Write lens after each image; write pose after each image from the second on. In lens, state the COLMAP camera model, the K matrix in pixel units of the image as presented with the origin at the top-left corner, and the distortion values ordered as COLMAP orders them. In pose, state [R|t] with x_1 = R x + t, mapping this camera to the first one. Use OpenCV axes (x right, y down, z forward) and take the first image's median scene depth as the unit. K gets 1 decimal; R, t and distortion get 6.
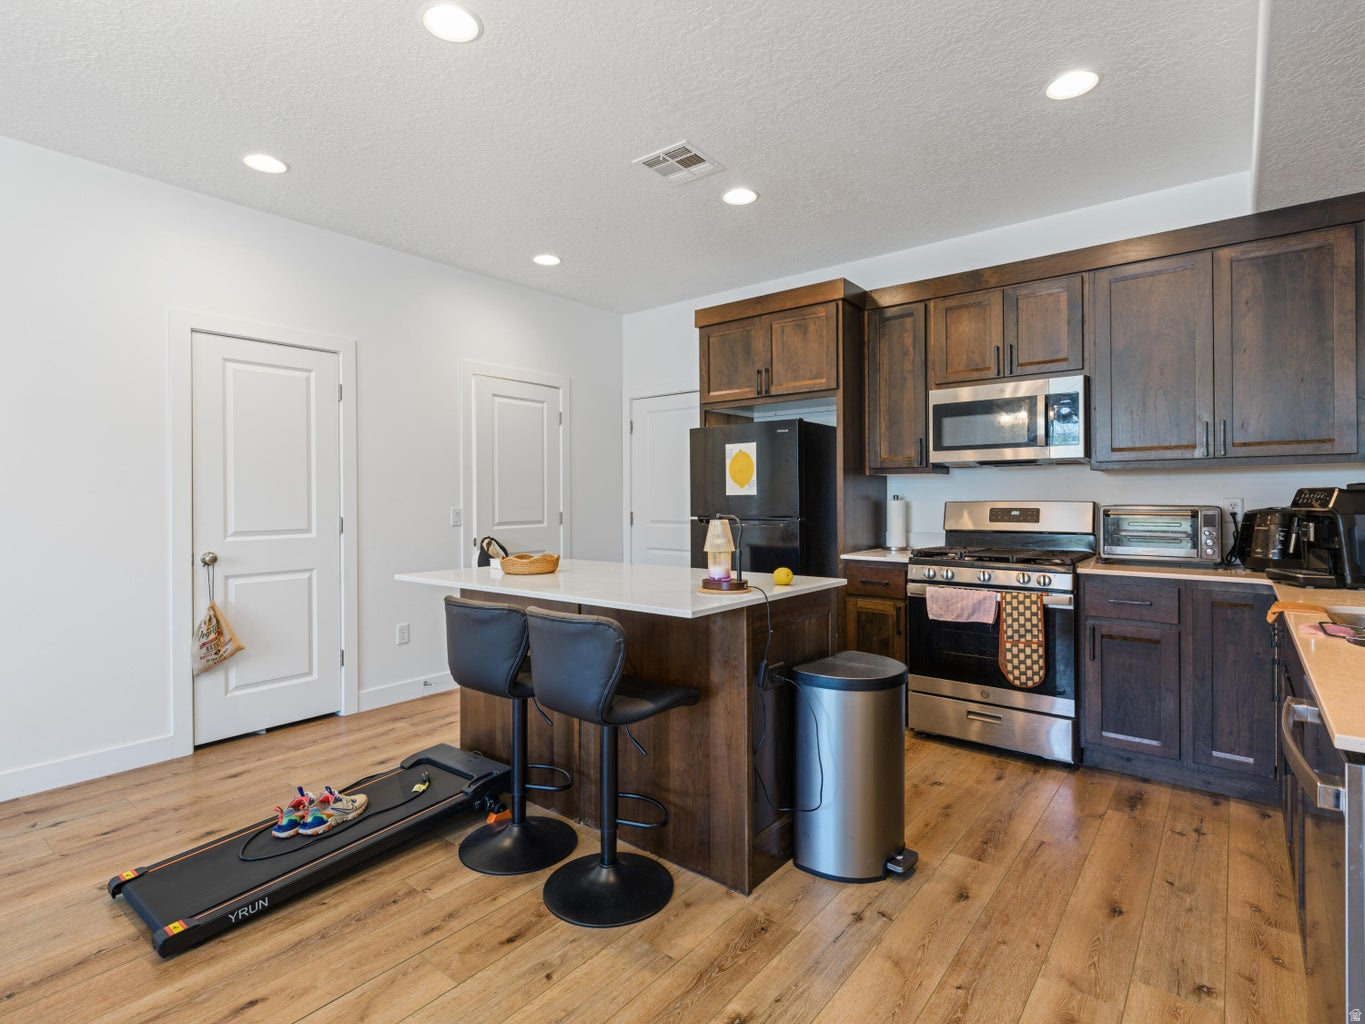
lens RADIAL K [[684.6, 0, 683.8], [0, 684.6, 501.9], [0, 0, 1]] dist [-0.002371, -0.000089]
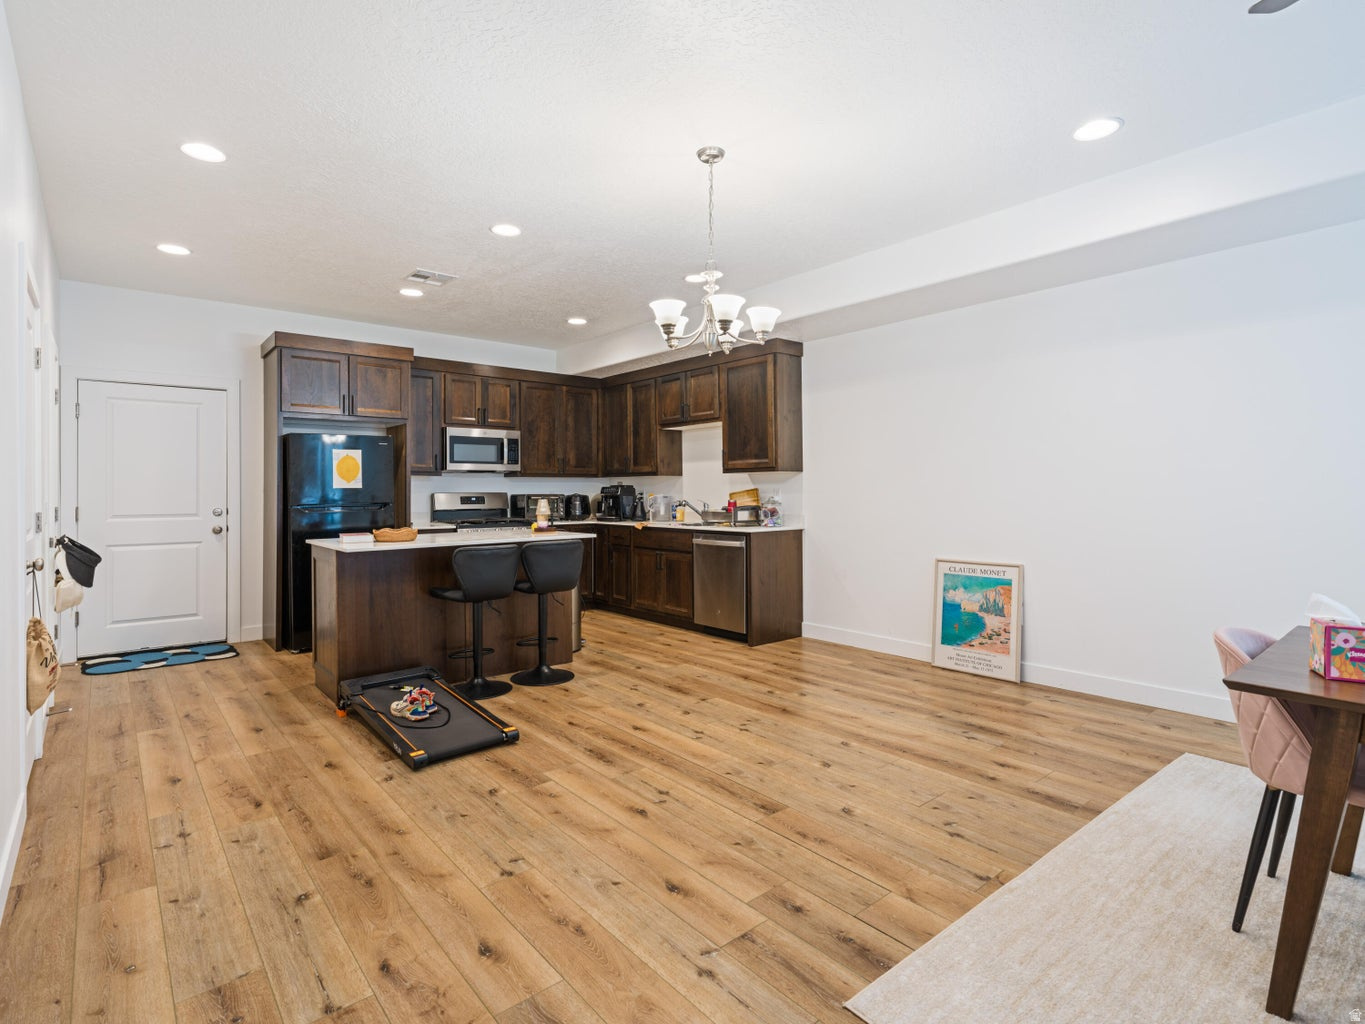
lens RADIAL K [[684.6, 0, 681.9], [0, 684.6, 502.8], [0, 0, 1]] dist [-0.002371, -0.000089]
pose [[0.194740, -0.011304, 0.980790, -1.298885], [0.012392, 0.999882, 0.009063, 0.017526], [-0.980777, 0.010389, 0.194857, 0.119009]]
